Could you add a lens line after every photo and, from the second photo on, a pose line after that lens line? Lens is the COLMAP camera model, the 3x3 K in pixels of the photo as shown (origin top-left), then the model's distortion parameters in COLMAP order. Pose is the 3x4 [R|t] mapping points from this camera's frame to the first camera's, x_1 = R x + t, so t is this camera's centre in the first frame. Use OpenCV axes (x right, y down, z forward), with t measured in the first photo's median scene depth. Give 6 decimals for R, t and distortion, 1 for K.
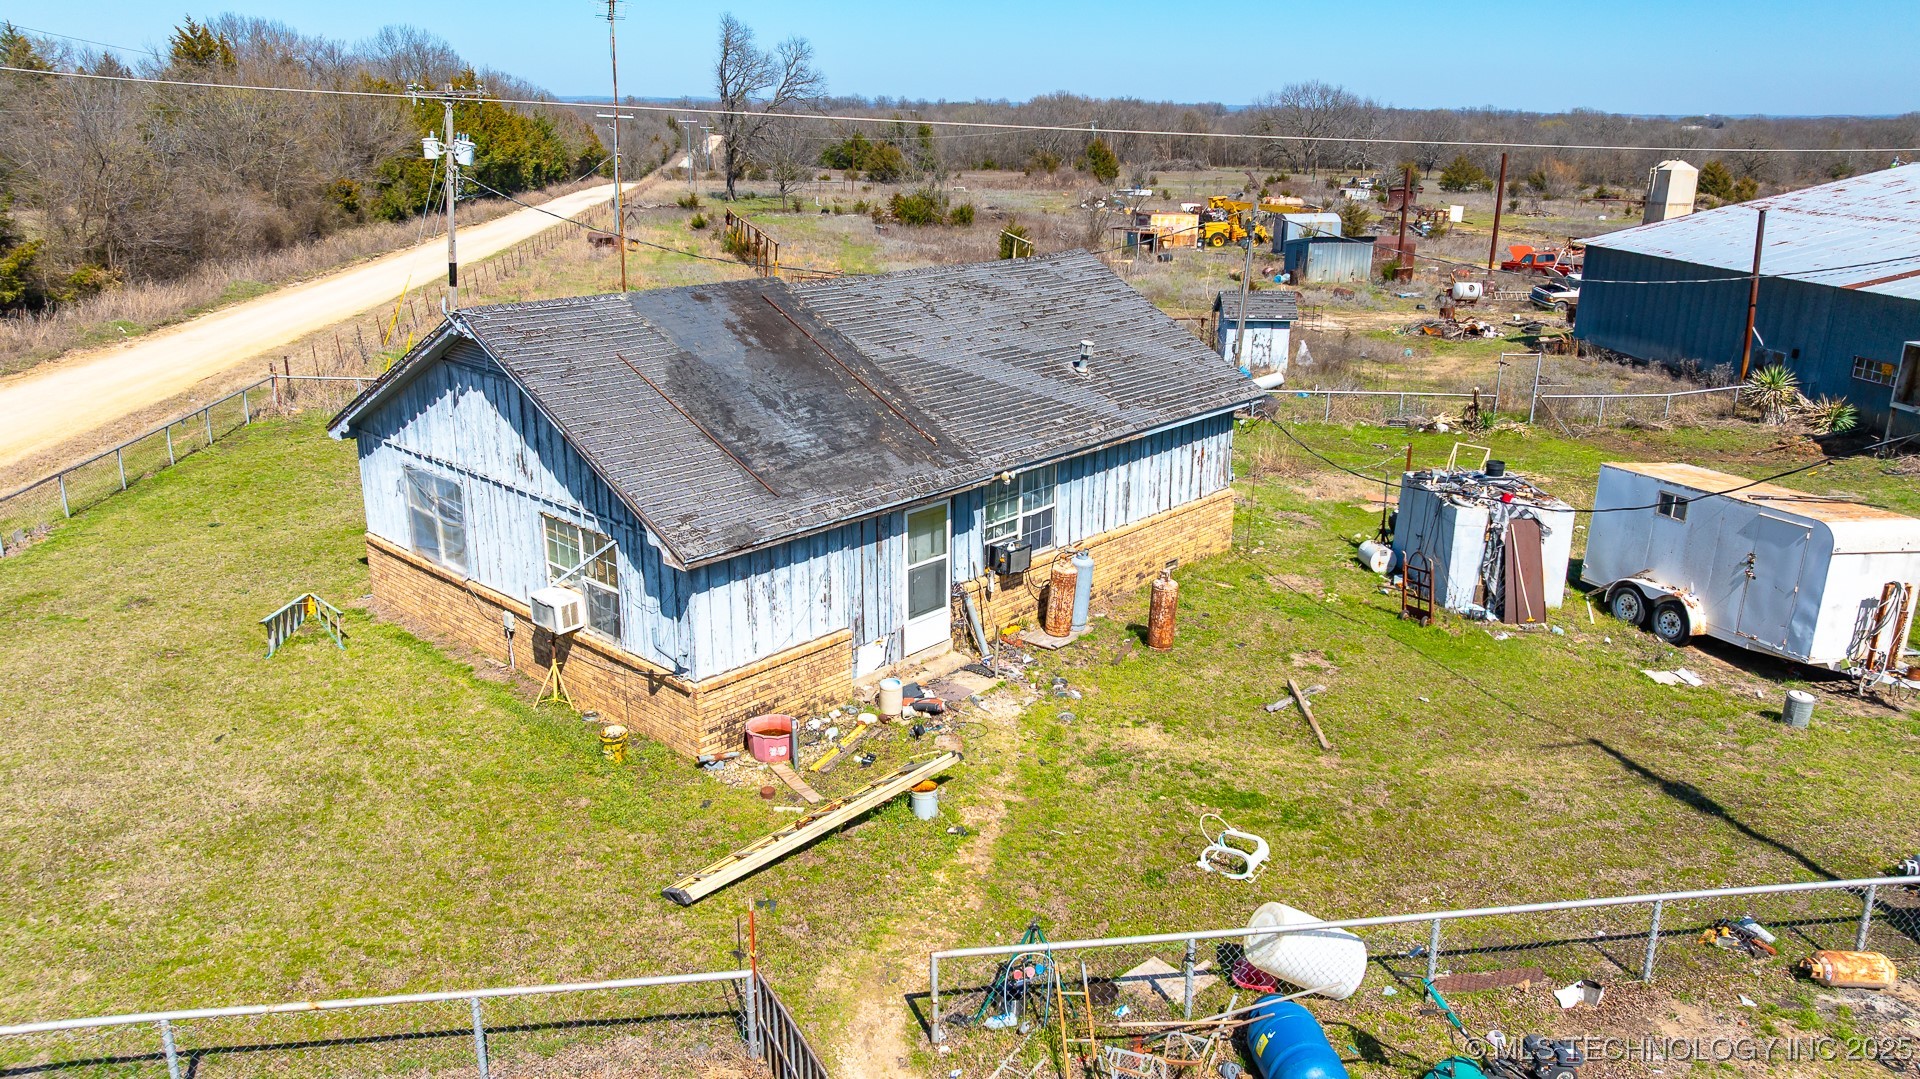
lens RADIAL K [[1366.9, 0, 959.6], [0, 1366.9, 535.6], [0, 0, 1]] dist [-0.021572, 0.029463]
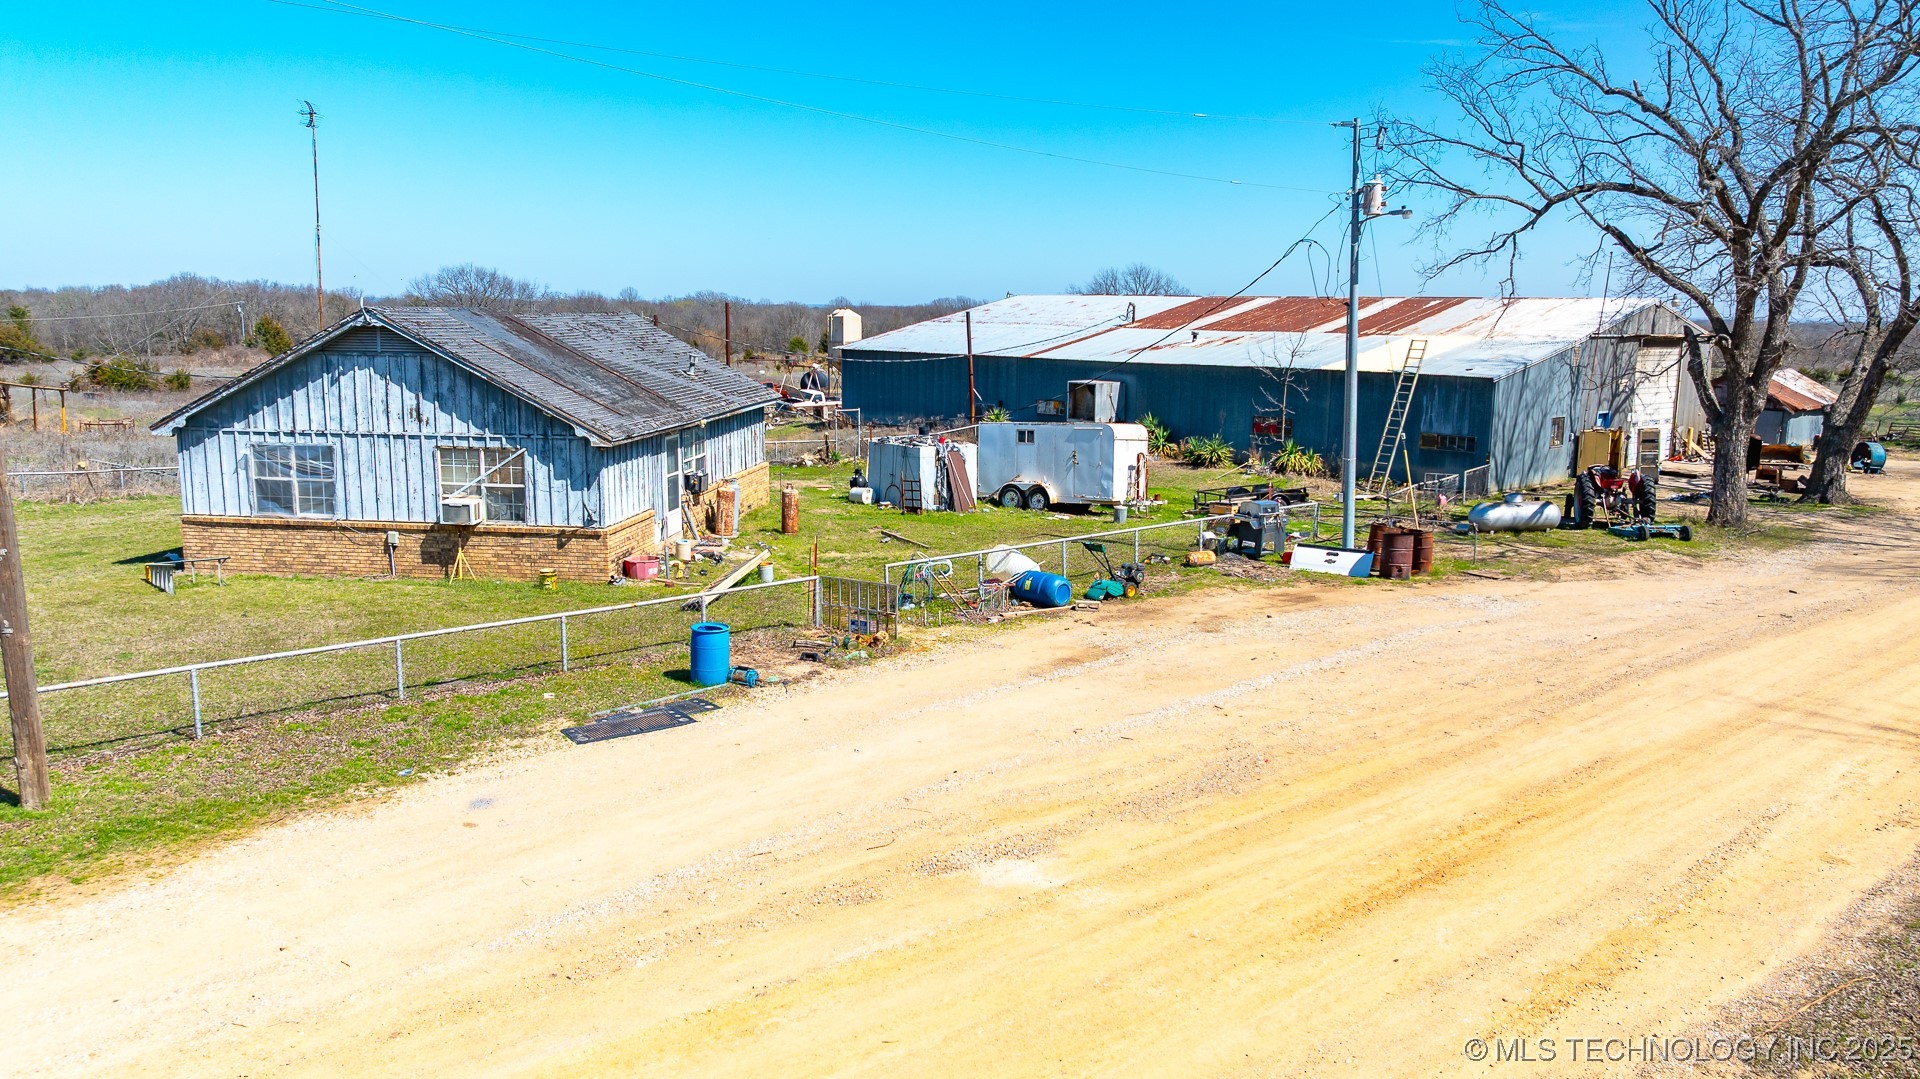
lens RADIAL K [[1366.9, 0, 961.6], [0, 1366.9, 540.0], [0, 0, 1]] dist [-0.021572, 0.029463]
pose [[0.819231, -0.099819, 0.564710, -0.579793], [0.171912, 0.982193, -0.075780, 0.242337], [-0.547090, 0.159162, 0.821803, -0.392946]]
